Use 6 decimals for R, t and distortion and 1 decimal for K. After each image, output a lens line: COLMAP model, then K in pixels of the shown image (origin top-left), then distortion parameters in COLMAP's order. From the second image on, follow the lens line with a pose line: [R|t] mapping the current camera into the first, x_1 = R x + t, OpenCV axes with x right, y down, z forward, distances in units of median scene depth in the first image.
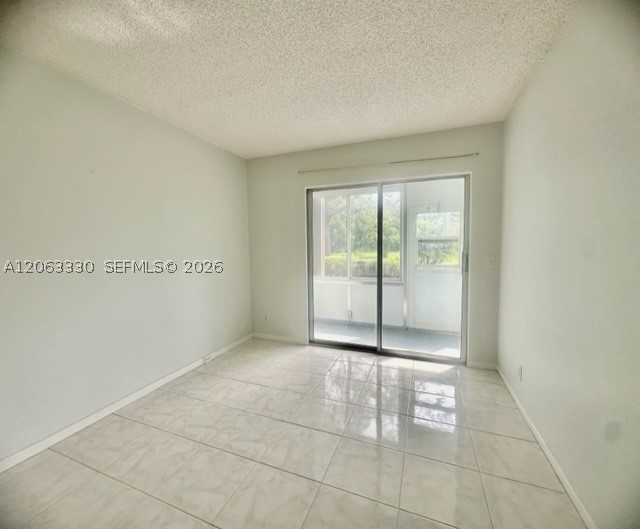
lens RADIAL K [[285.0, 0, 311.3], [0, 285.0, 261.8], [0, 0, 1]] dist [0.001980, -0.000049]
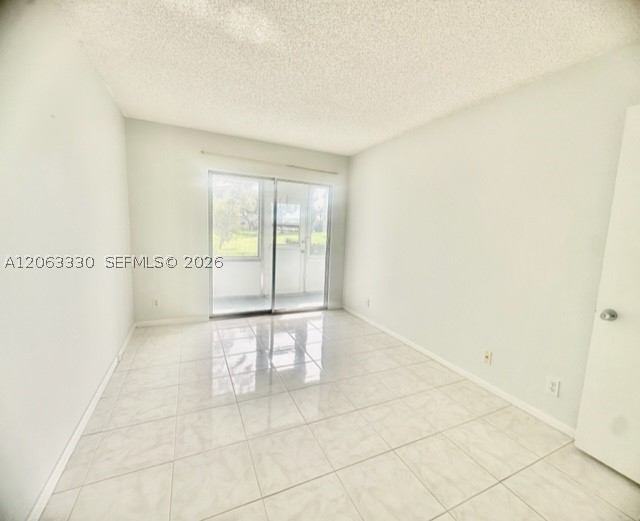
lens RADIAL K [[282.5, 0, 317.7], [0, 282.5, 258.5], [0, 0, 1]] dist [-0.032800, -0.000242]
pose [[0.664878, -0.039242, 0.745921, -0.607940], [-0.008990, 0.998126, 0.060524, -0.004812], [-0.746898, -0.046947, 0.663279, 0.031892]]
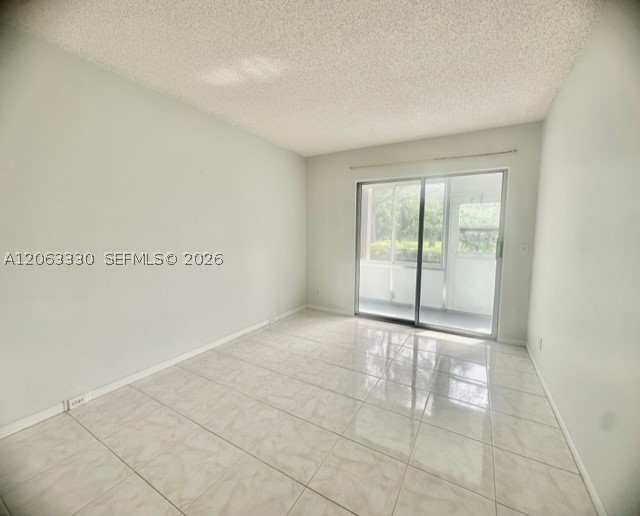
lens RADIAL K [[278.2, 0, 311.4], [0, 278.2, 257.0], [0, 0, 1]] dist [0.001017, -0.000093]
pose [[0.987298, 0.034430, -0.155107, -0.015626], [-0.029868, 0.999053, 0.031645, 0.019695], [0.156049, -0.026611, 0.987391, -0.178860]]
